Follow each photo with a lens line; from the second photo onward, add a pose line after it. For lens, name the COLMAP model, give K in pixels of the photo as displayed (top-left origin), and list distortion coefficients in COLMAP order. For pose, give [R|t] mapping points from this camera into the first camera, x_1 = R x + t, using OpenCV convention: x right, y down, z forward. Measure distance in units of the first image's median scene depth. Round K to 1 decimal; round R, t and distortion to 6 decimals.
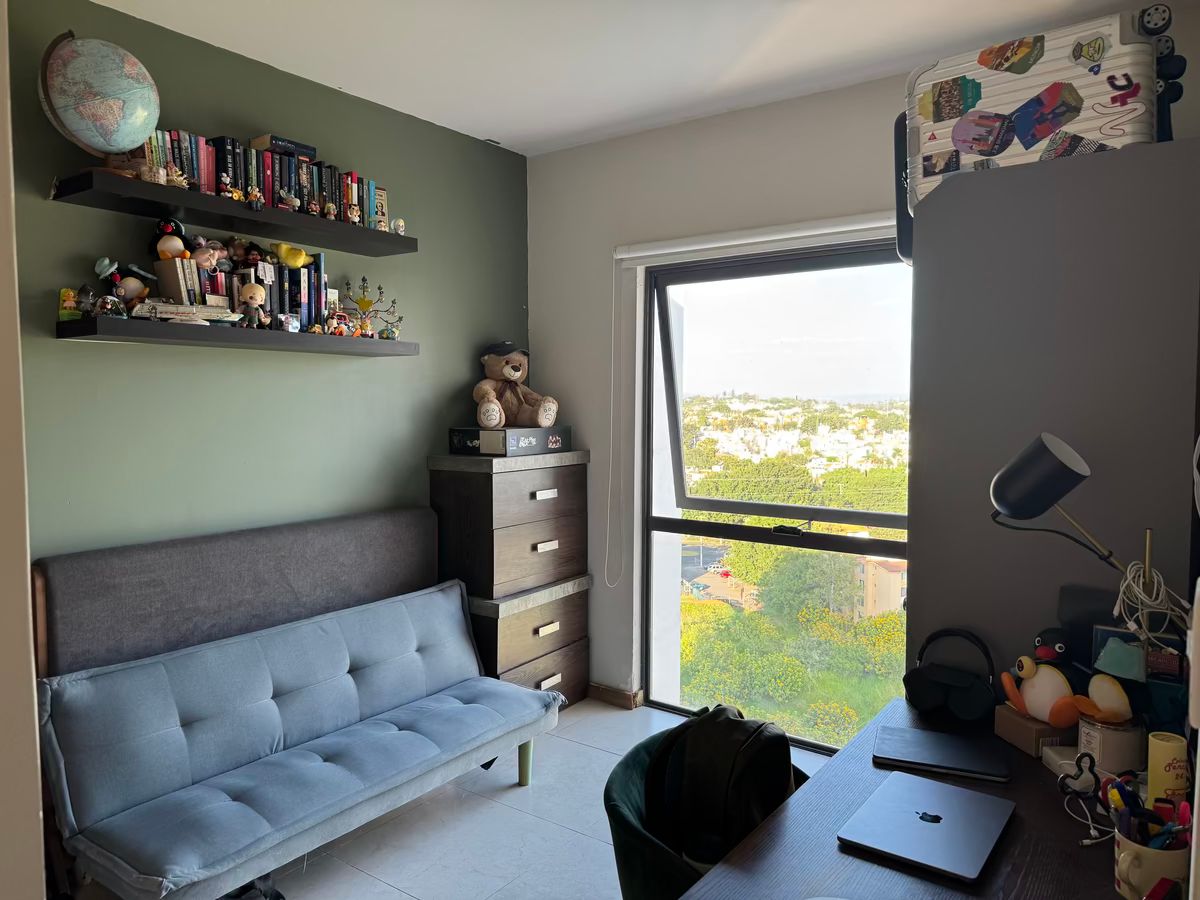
lens RADIAL K [[838.1, 0, 601.3], [0, 838.1, 448.7], [0, 0, 1]] dist [-0.001772, -0.002642]
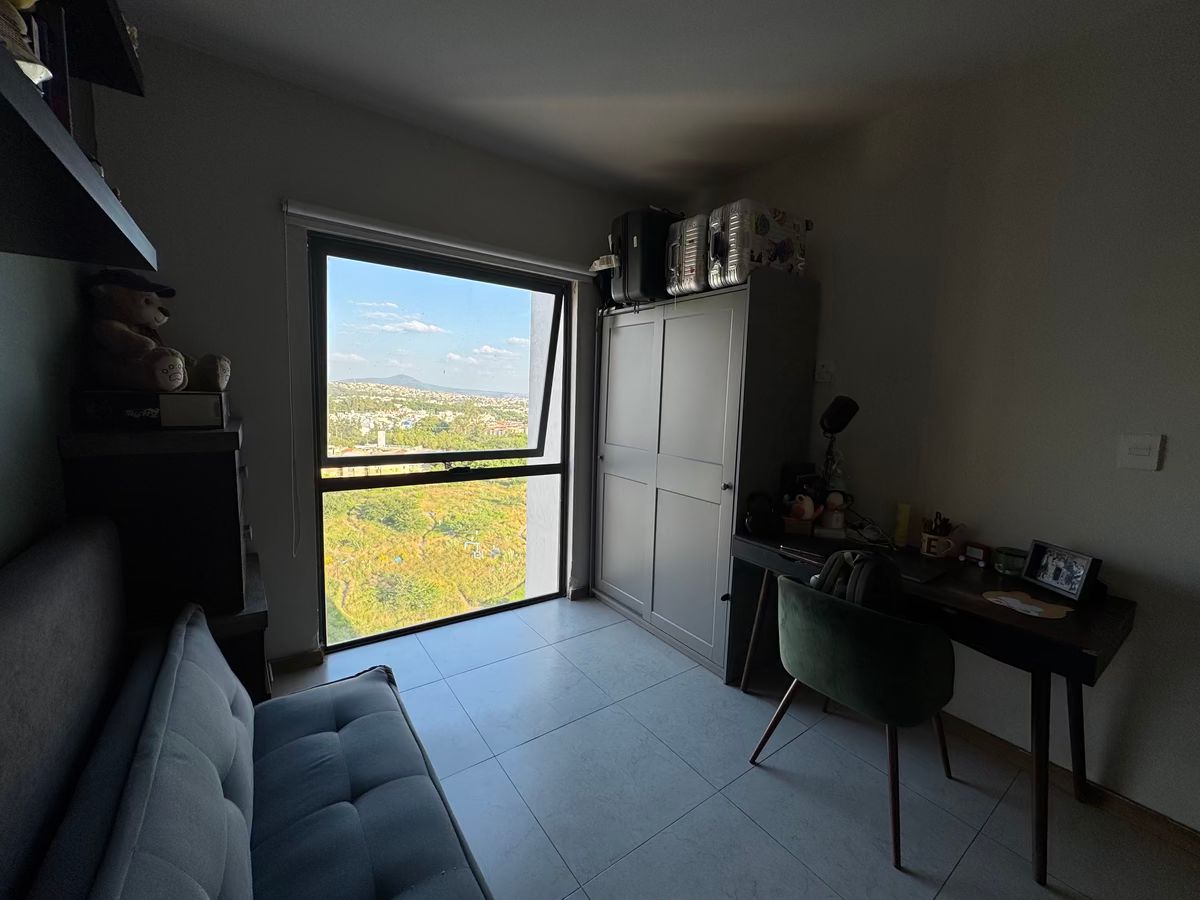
lens RADIAL K [[480.6, 0, 600.3], [0, 480.6, 449.8], [0, 0, 1]] dist [-0.003564, 0.000221]
pose [[0.318661, -0.099945, 0.942585, -0.793230], [0.020401, 0.994918, 0.098597, -0.014362], [-0.947649, -0.012190, 0.319080, 0.976807]]
